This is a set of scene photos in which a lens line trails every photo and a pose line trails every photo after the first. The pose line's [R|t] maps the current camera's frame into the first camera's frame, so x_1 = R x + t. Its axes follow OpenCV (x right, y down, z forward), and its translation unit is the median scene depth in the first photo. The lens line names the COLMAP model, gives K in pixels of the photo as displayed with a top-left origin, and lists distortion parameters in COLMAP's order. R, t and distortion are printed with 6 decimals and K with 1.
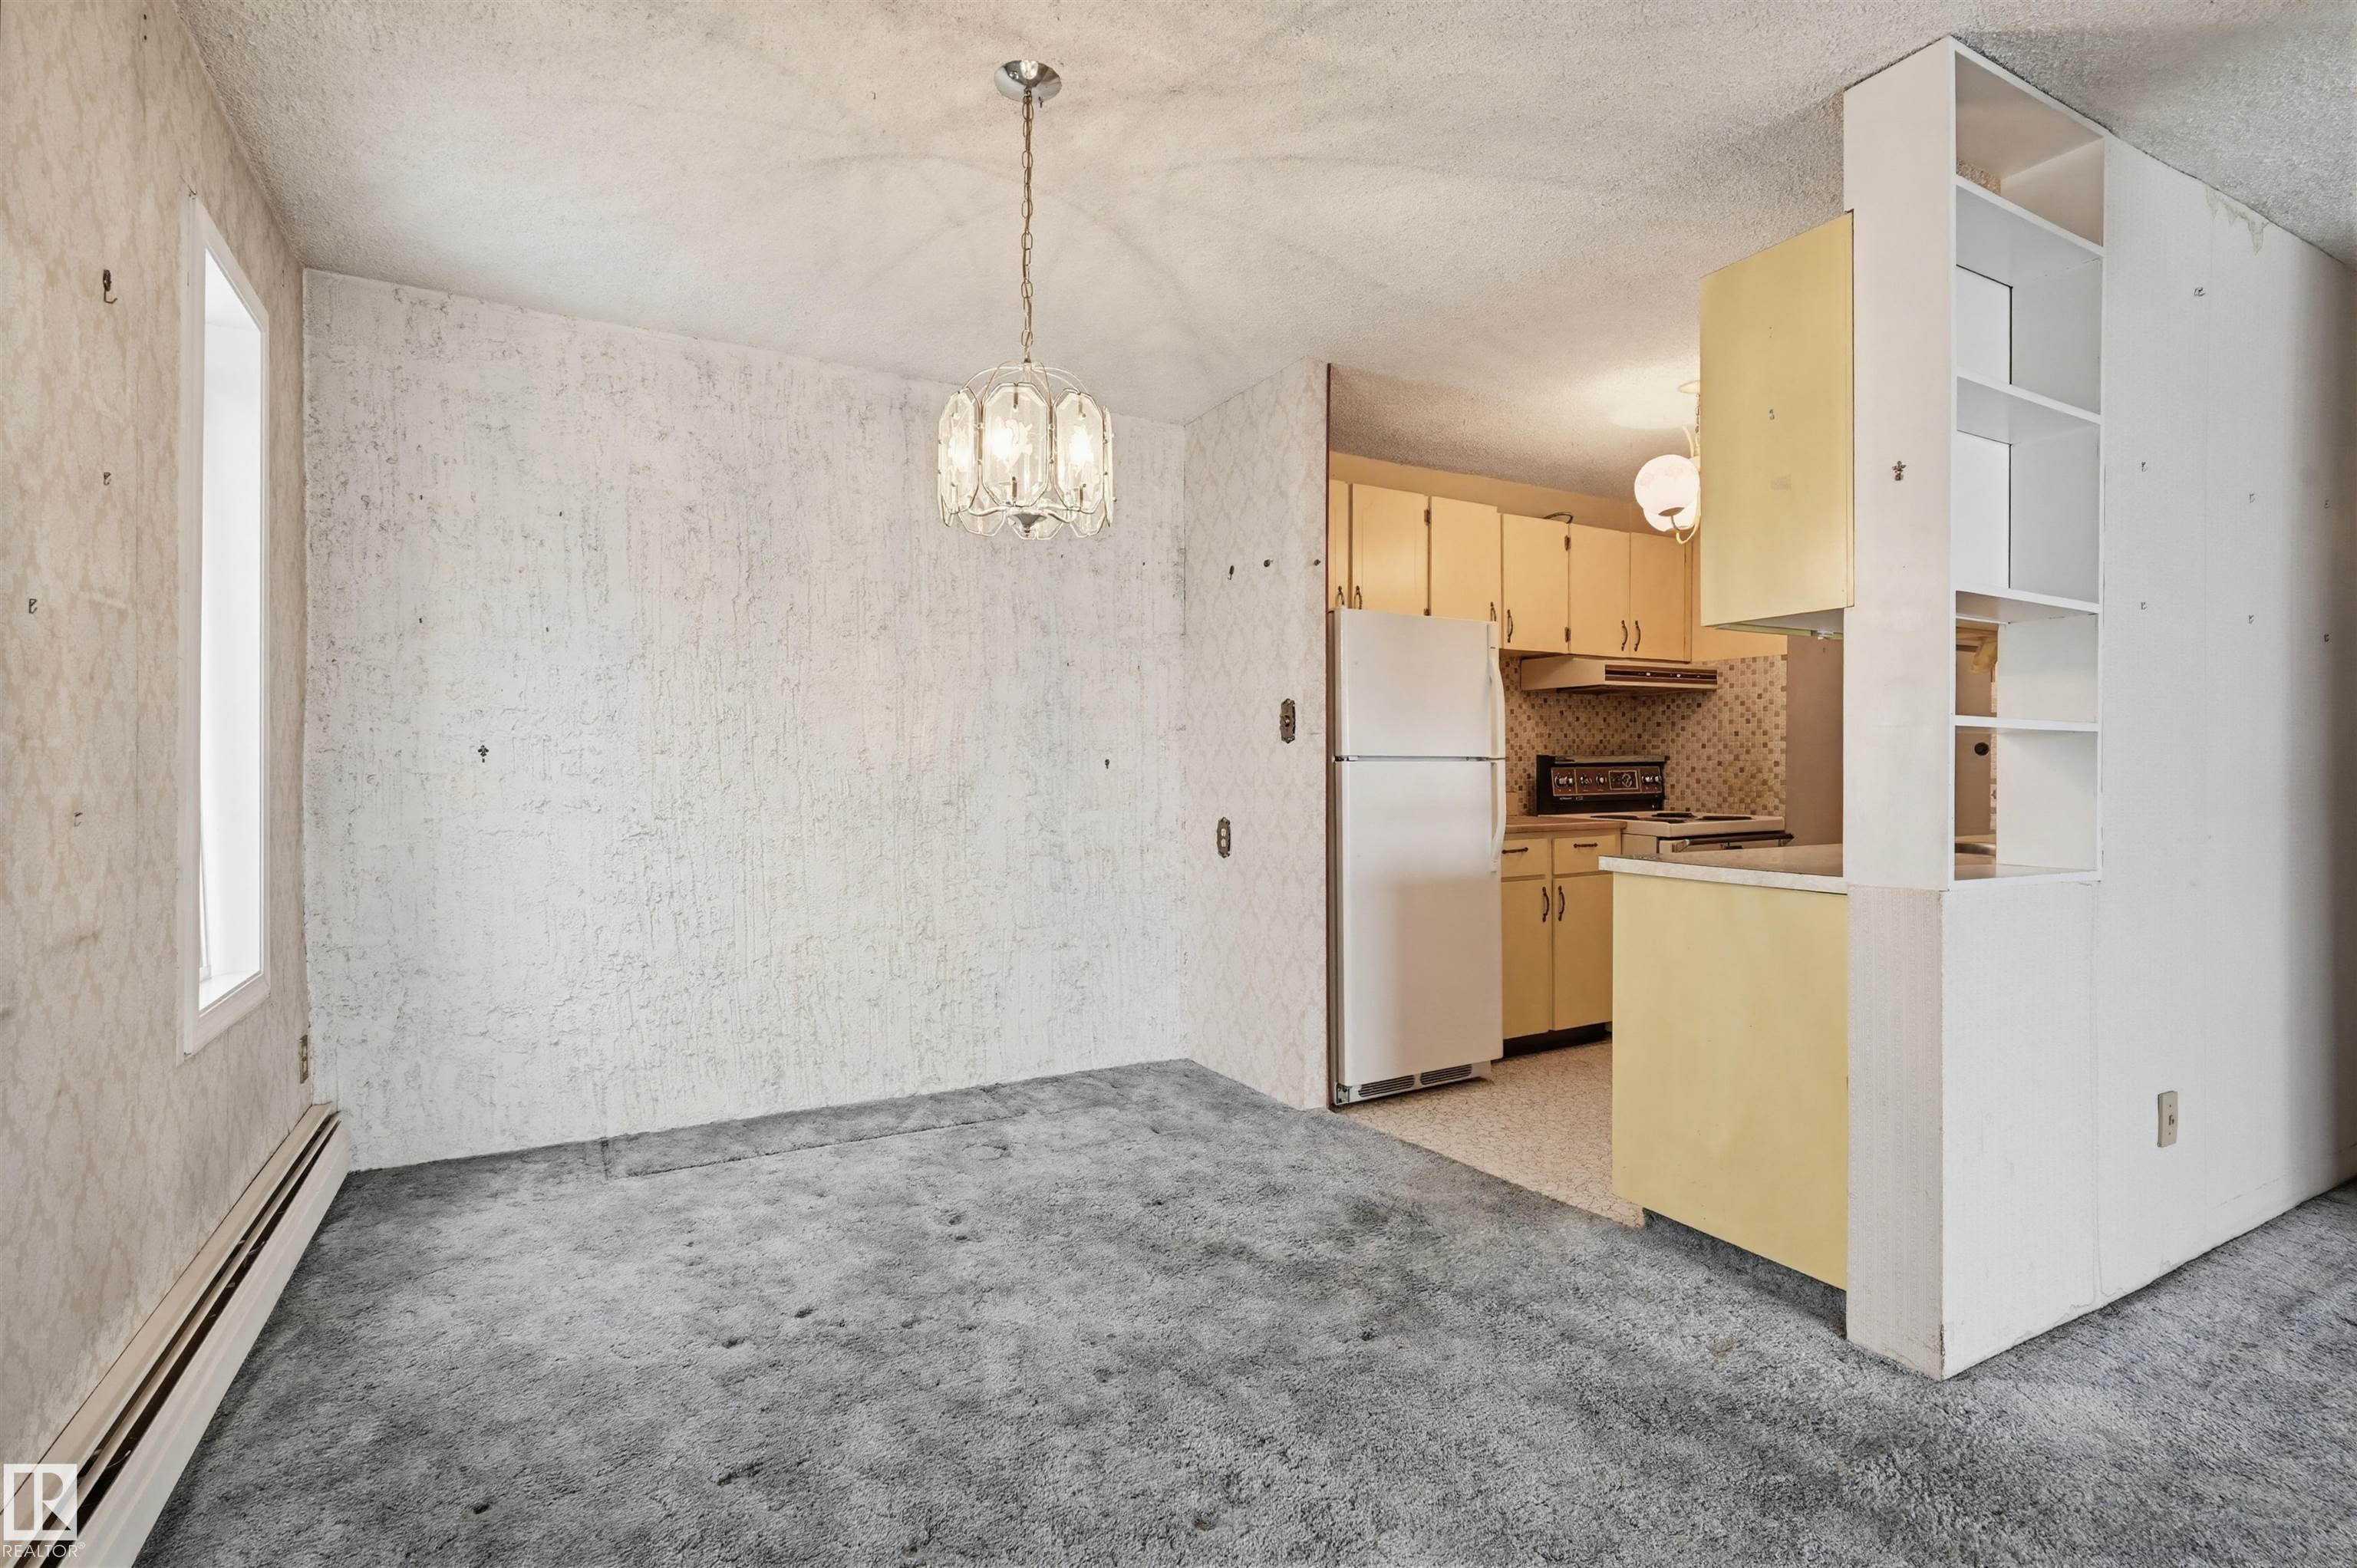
lens RADIAL K [[1098.4, 0, 1183.7], [0, 1098.4, 768.5], [0, 0, 1]] dist [0.012735, -0.000036]
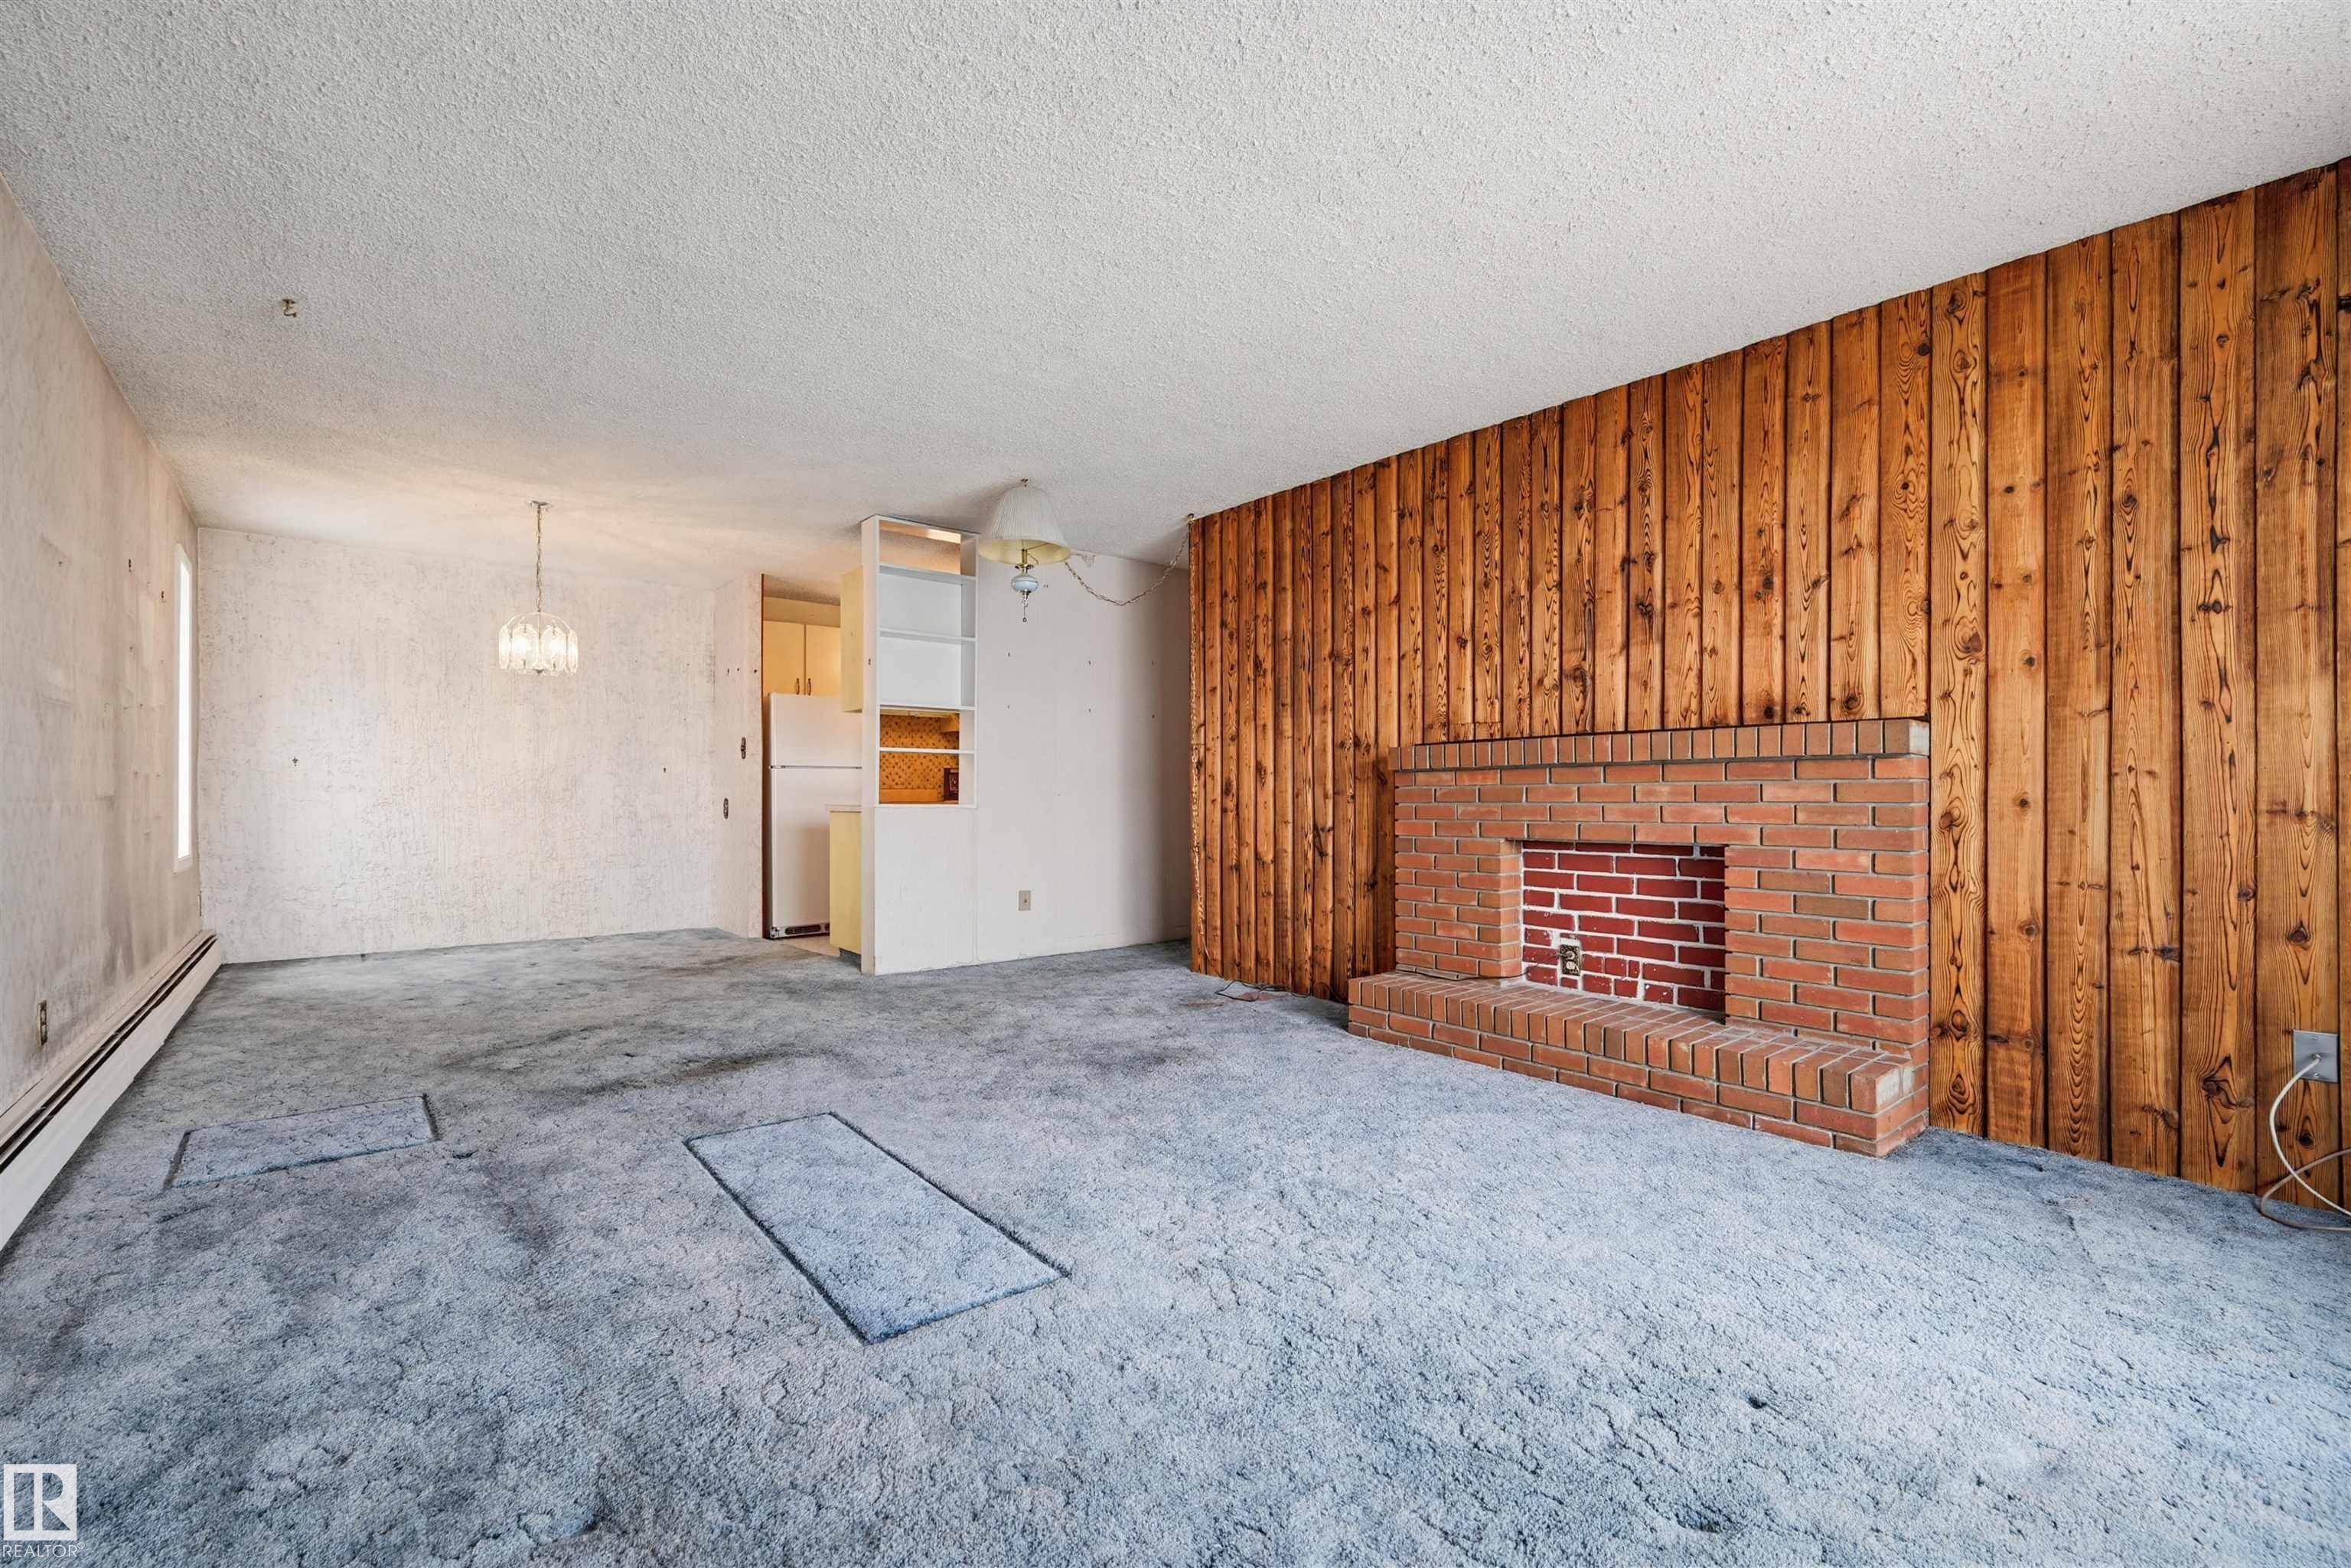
lens RADIAL K [[1023.5, 0, 1169.9], [0, 1023.5, 791.2], [0, 0, 1]] dist [0.019403, -0.000459]
pose [[0.987710, -0.001215, 0.156296, 0.563551], [0.001634, 0.999995, -0.002553, 0.041552], [-0.156292, 0.002777, 0.987707, -0.975409]]
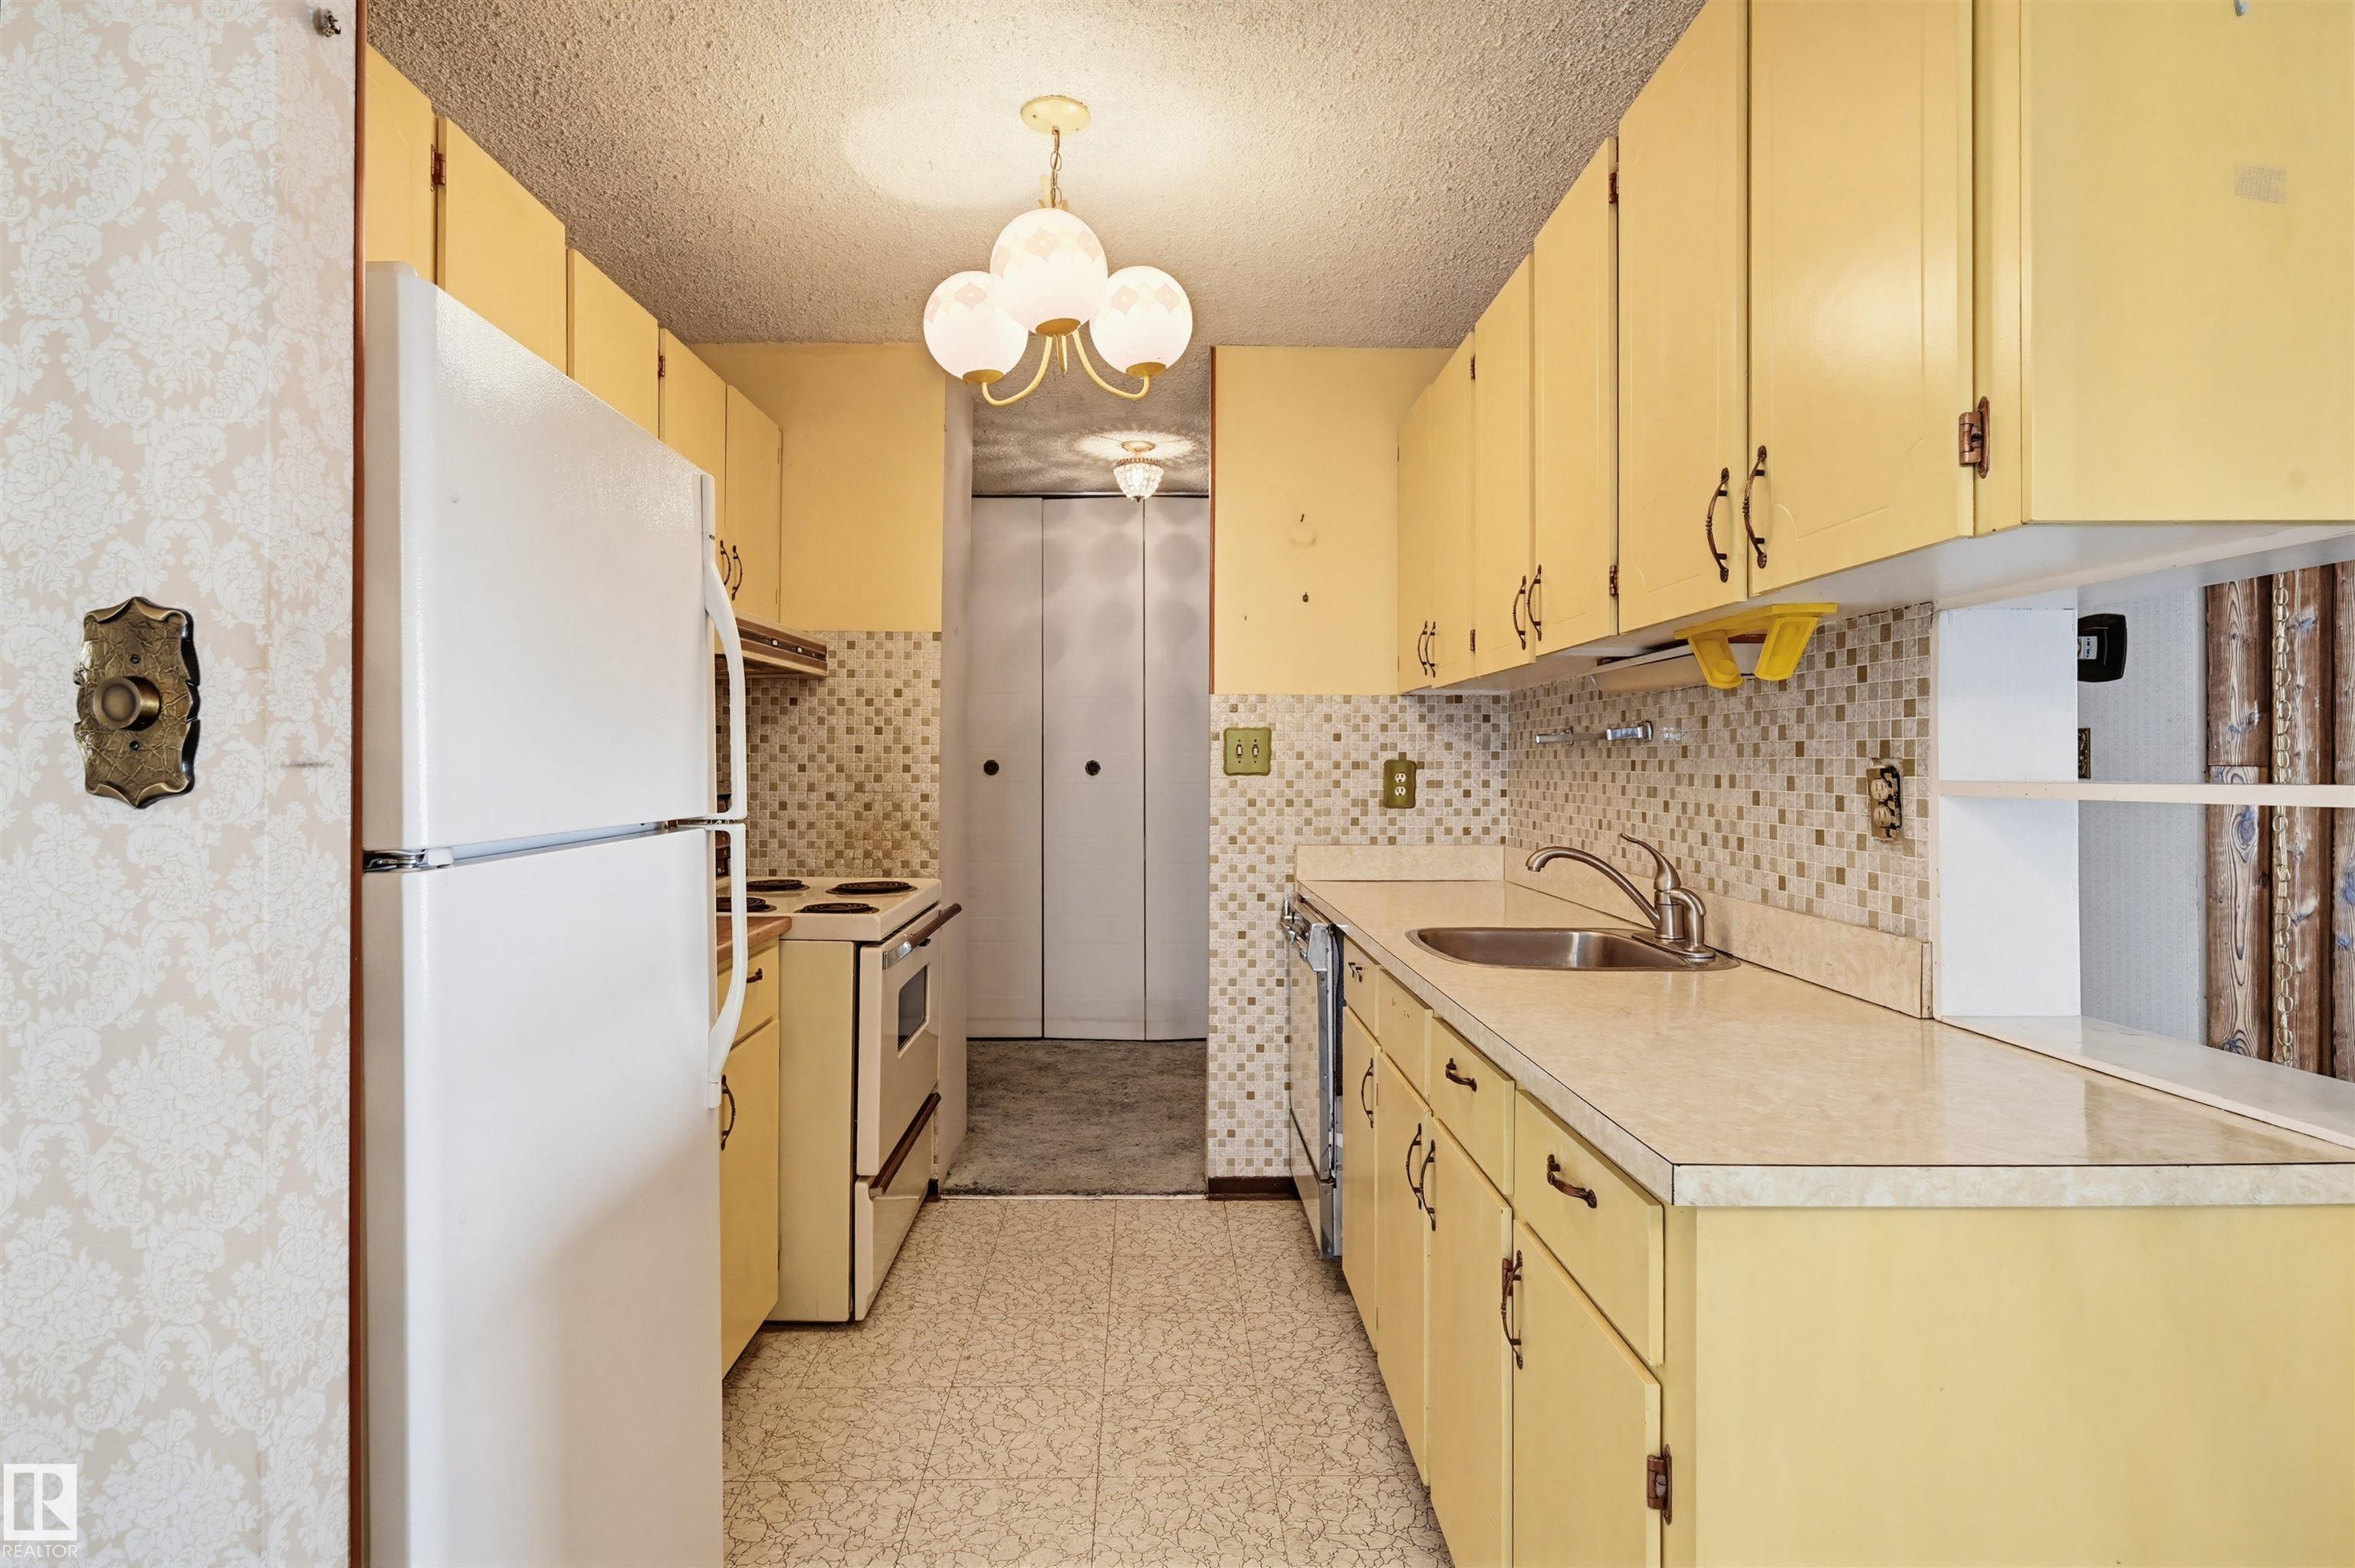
lens RADIAL K [[1169.0, 0, 1172.2], [0, 1169.0, 763.7], [0, 0, 1]] dist [-0.024528, -0.000166]
pose [[0.475606, 0.004579, 0.879647, -0.004813], [-0.006573, 0.999977, -0.001652, -0.032395], [-0.879634, -0.004996, 0.475625, 0.721224]]
